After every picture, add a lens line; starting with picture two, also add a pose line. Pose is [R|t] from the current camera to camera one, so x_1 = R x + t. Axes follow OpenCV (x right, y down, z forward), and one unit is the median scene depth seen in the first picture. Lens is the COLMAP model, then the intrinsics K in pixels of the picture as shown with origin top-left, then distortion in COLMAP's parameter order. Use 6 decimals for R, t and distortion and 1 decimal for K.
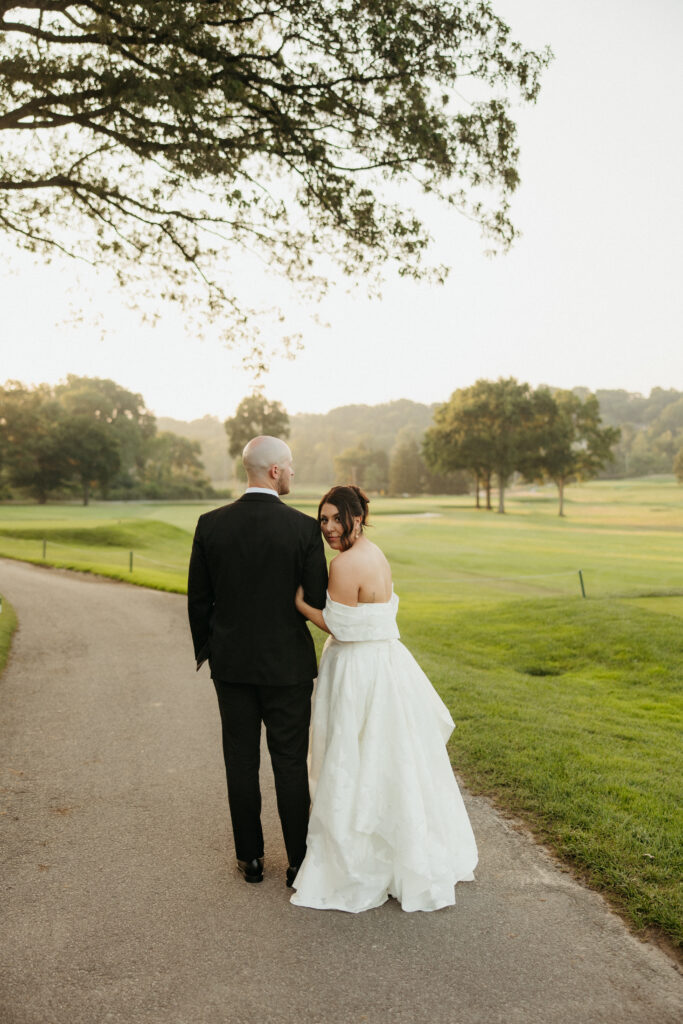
lens RADIAL K [[1086.0, 0, 341.5], [0, 1086.0, 512.0], [0, 0, 1]] dist [0.106513, -0.000232]
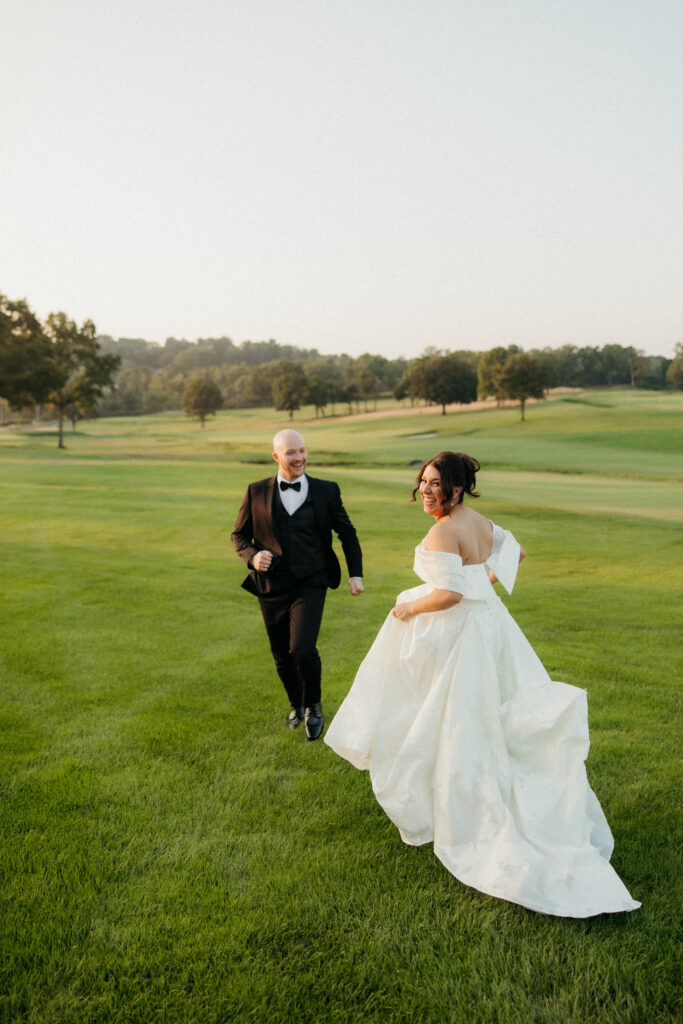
lens RADIAL K [[874.5, 0, 341.5], [0, 874.5, 512.0], [0, 0, 1]] dist [0.000163, -0.000066]
pose [[0.895748, -0.053474, 0.441335, 0.057066], [0.021366, 0.996770, 0.077409, 0.003732], [-0.444049, -0.059910, 0.893997, 0.150813]]
